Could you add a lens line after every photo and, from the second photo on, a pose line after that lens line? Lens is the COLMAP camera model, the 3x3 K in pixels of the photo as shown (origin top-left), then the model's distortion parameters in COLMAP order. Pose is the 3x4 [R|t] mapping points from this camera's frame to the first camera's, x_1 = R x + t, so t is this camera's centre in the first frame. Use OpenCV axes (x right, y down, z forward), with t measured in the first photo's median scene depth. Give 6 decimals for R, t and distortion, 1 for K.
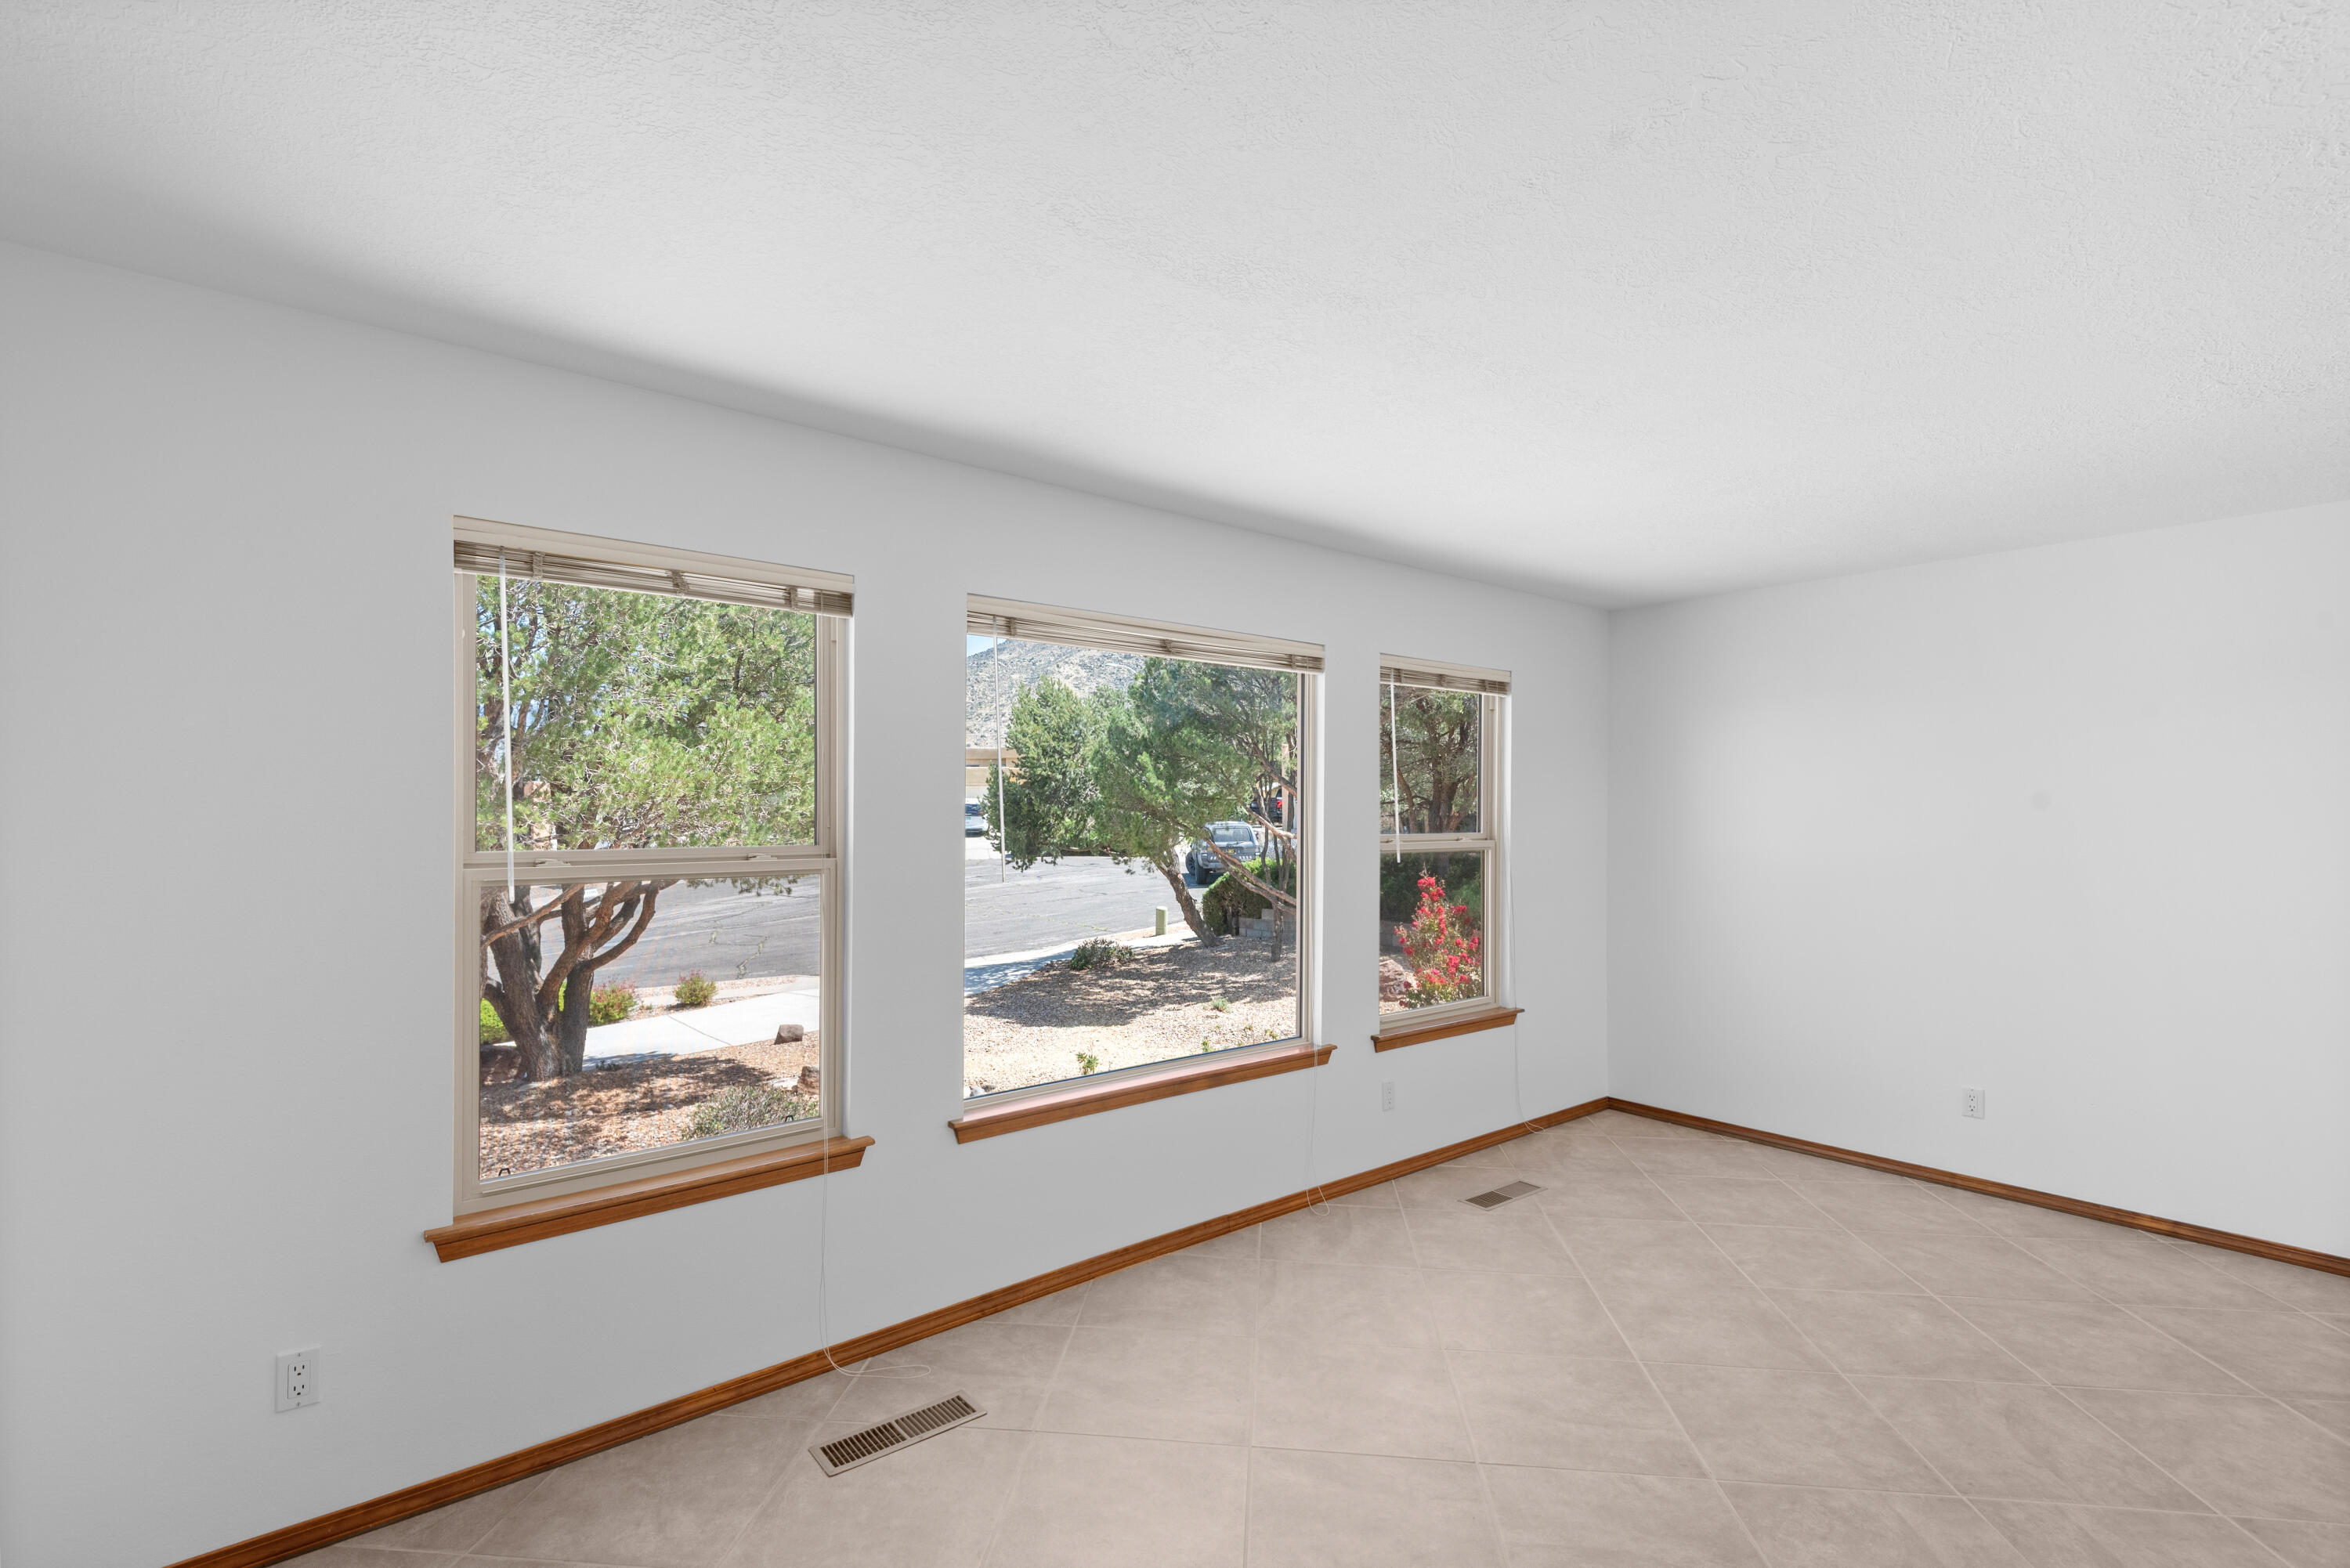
lens RADIAL K [[1072.9, 0, 1170.7], [0, 1072.9, 809.2], [0, 0, 1]] dist [0.034136, -0.013408]
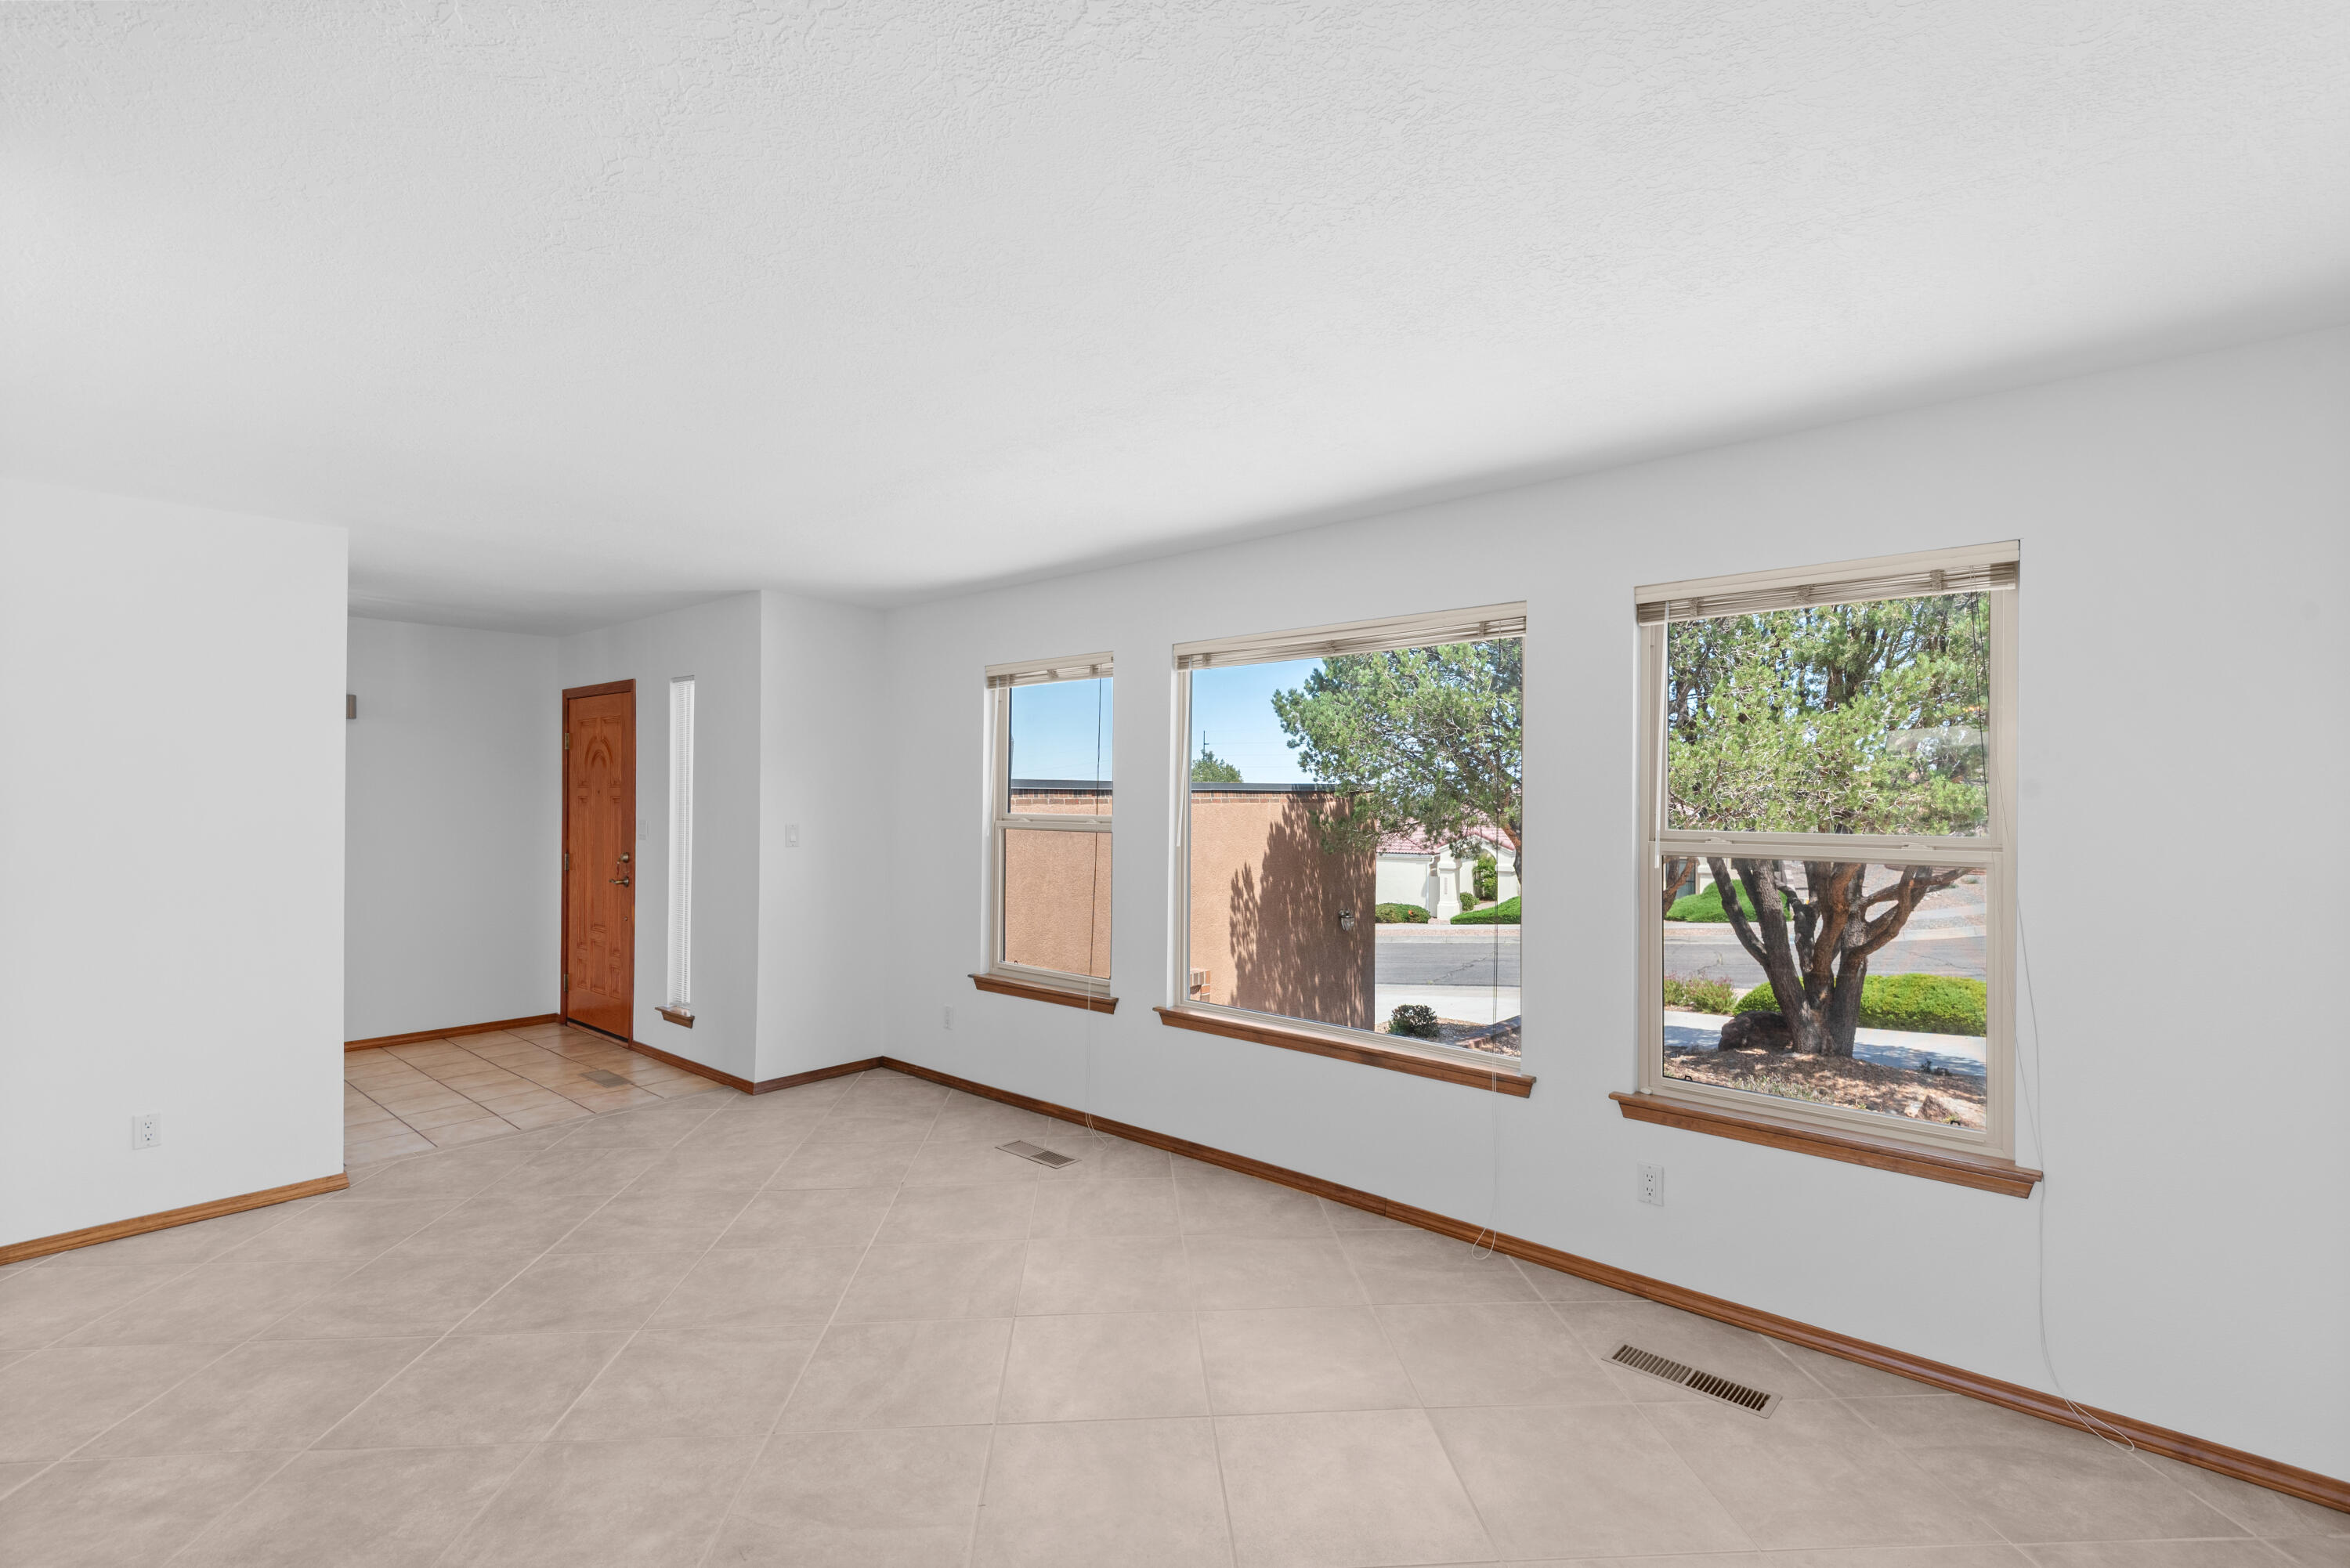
lens RADIAL K [[1072.9, 0, 1167.1], [0, 1072.9, 777.8], [0, 0, 1]] dist [0.034136, -0.013408]
pose [[0.160691, -0.012332, -0.986928, 1.067220], [-0.003006, 0.999911, -0.012984, -0.001641], [0.987000, 0.005053, 0.160640, 0.667484]]
